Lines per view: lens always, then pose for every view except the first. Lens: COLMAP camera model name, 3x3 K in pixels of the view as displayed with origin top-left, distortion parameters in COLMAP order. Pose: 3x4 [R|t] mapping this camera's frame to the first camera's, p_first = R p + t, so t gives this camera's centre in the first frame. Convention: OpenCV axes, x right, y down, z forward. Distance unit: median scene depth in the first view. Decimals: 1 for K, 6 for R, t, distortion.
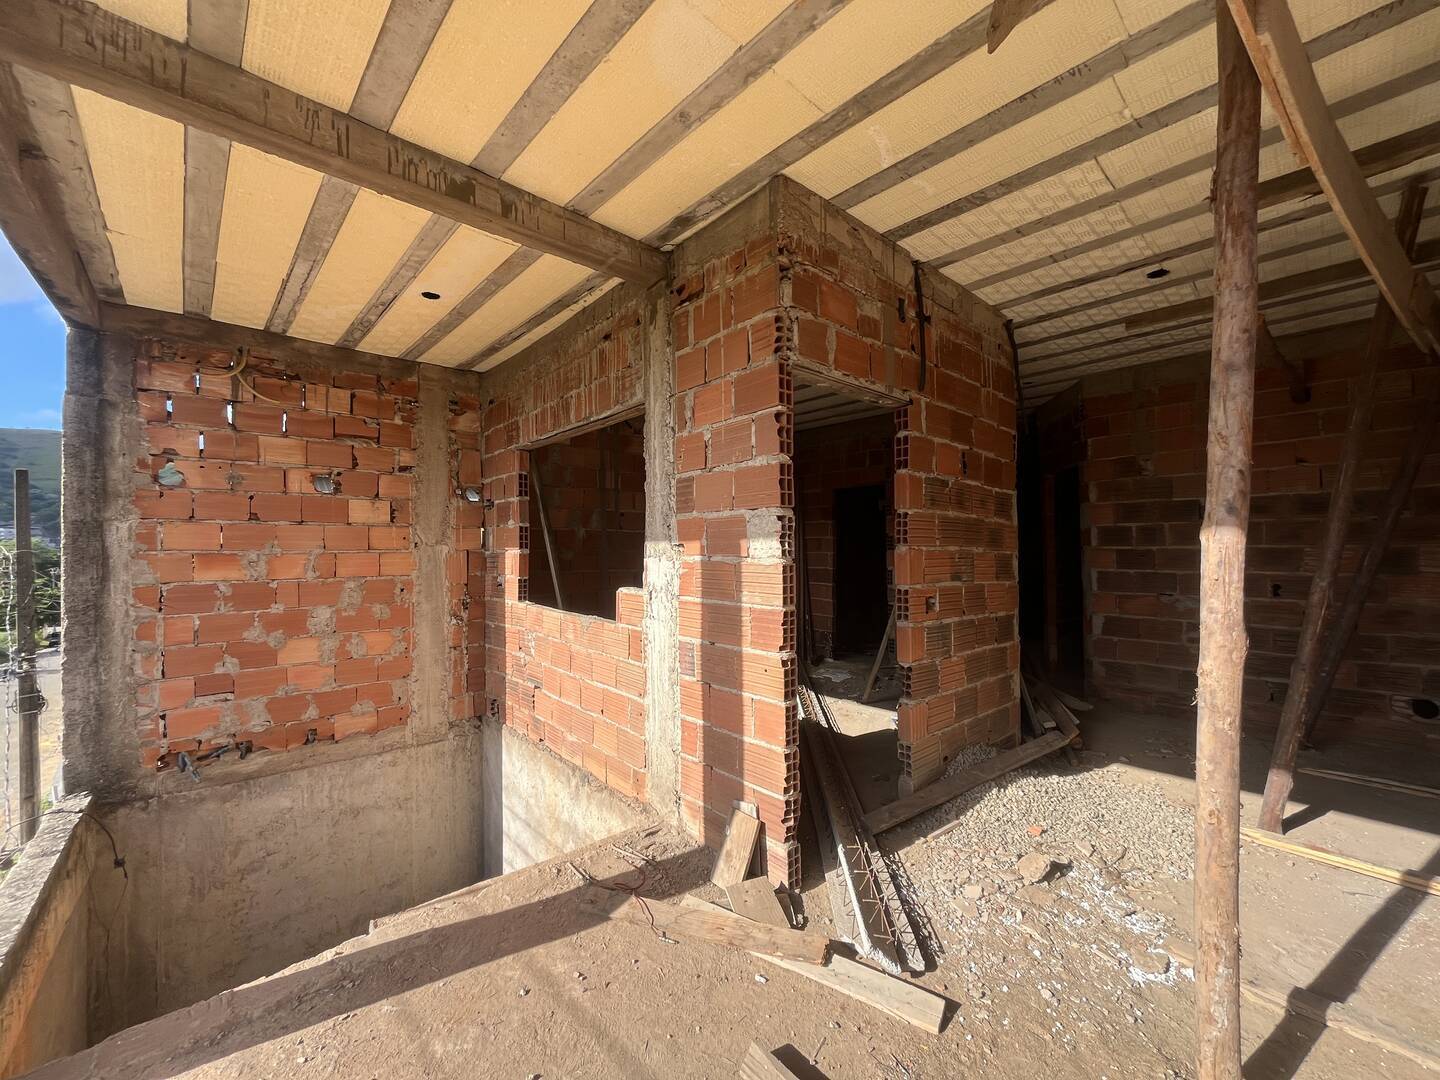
lens RADIAL K [[588.6, 0, 719.5], [0, 588.6, 545.6], [0, 0, 1]] dist [-0.003634, -0.000349]
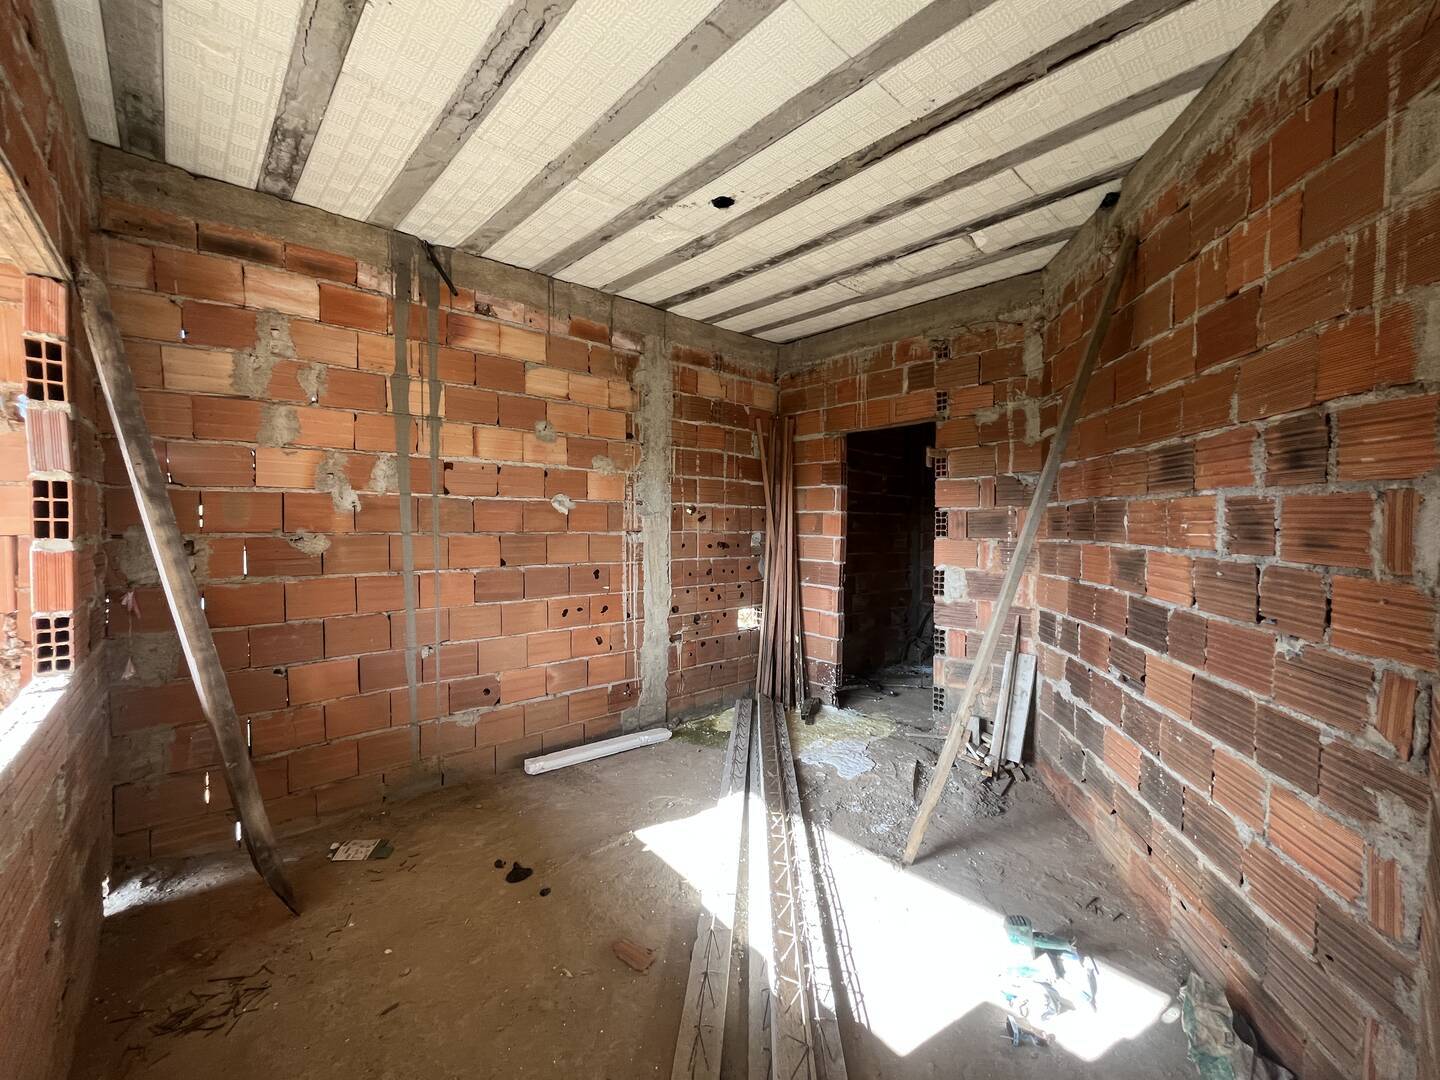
lens RADIAL K [[588.6, 0, 719.9], [0, 588.6, 539.1], [0, 0, 1]] dist [-0.003634, -0.000349]
pose [[0.999904, 0.013221, 0.004184, 0.077369], [-0.013374, 0.999158, 0.038794, -0.010695], [-0.003667, -0.038847, 0.999238, 0.467431]]
